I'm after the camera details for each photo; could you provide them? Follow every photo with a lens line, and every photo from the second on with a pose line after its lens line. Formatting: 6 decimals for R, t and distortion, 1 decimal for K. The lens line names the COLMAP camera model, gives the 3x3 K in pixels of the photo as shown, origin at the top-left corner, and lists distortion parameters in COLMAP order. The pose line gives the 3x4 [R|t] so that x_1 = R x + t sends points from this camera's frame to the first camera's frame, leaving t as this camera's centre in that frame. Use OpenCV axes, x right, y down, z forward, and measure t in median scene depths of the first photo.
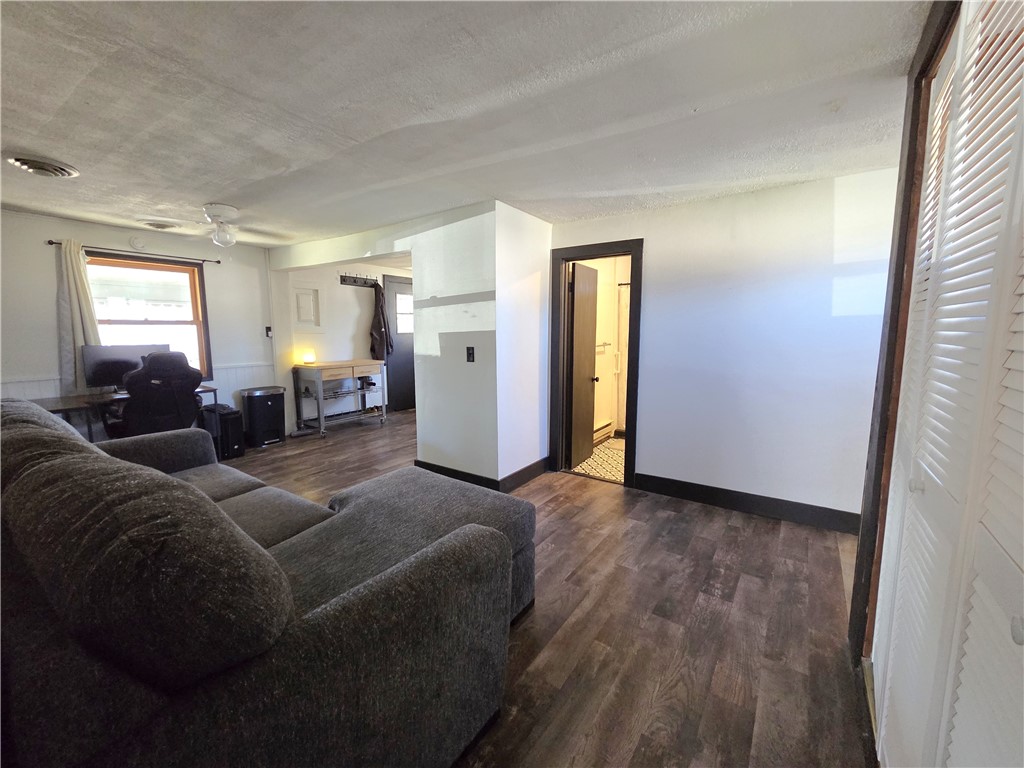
lens RADIAL K [[423.5, 0, 506.6], [0, 423.5, 381.2], [0, 0, 1]] dist [-0.001404, -0.001528]
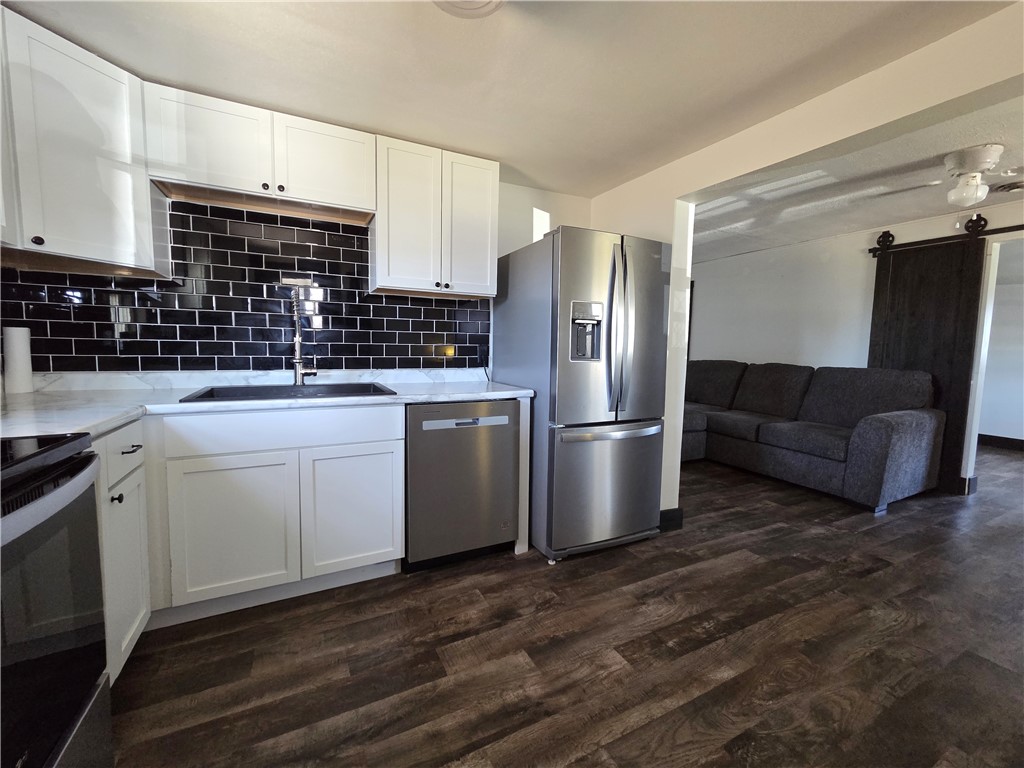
lens RADIAL K [[423.5, 0, 502.2], [0, 423.5, 378.5], [0, 0, 1]] dist [-0.001404, -0.001528]
pose [[-0.871099, -0.059141, 0.487533, -0.485081], [0.034310, 0.982968, 0.180544, -0.252866], [-0.489908, 0.173998, -0.854234, 2.850908]]
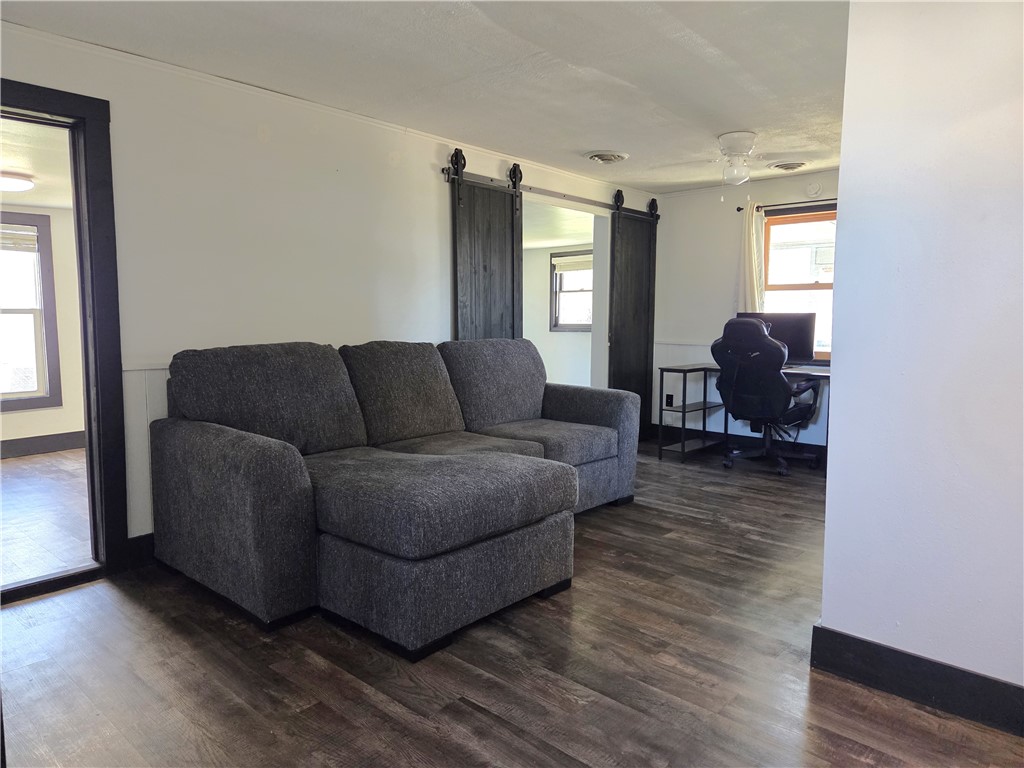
lens RADIAL K [[686.5, 0, 504.3], [0, 686.5, 381.4], [0, 0, 1]] dist [0.040865, -0.000267]
pose [[-0.131373, 0.095362, -0.986736, 0.993891], [-0.128518, 0.985324, 0.112336, -0.061002], [0.982967, 0.141572, -0.117189, 1.083547]]
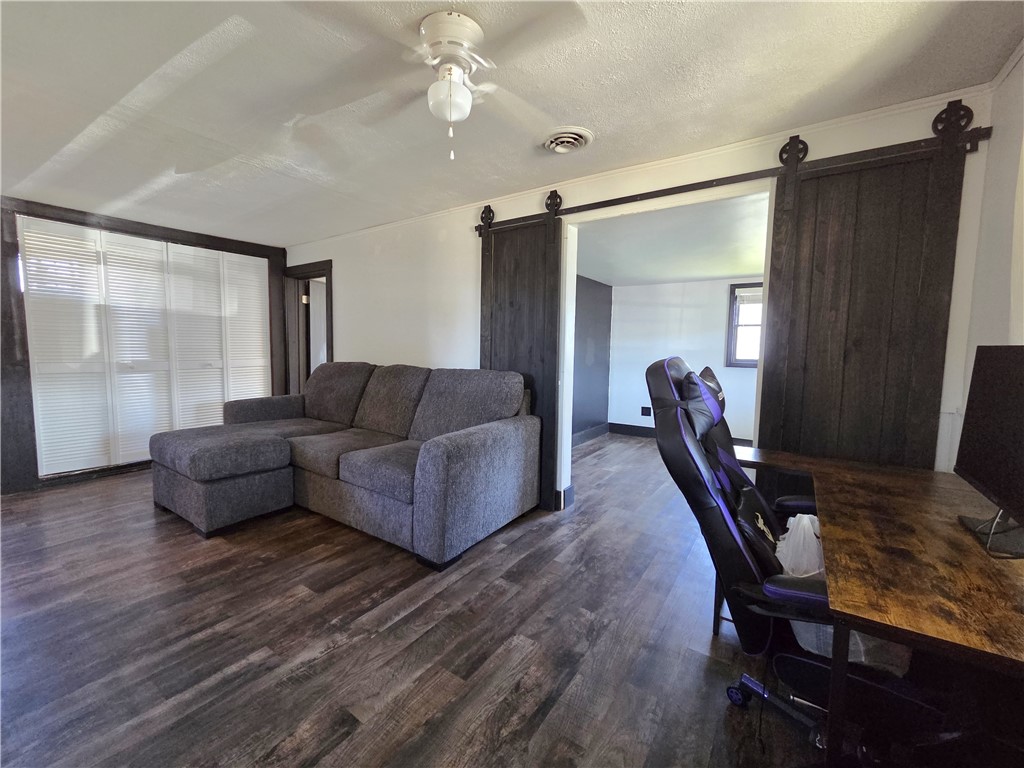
lens RADIAL K [[423.5, 0, 506.3], [0, 423.5, 381.8], [0, 0, 1]] dist [-0.001404, -0.001528]
pose [[-0.999929, -0.011856, -0.000881, -1.013765], [-0.011796, 0.980147, 0.197921, -0.179029], [-0.001483, 0.197918, -0.980218, 2.095605]]
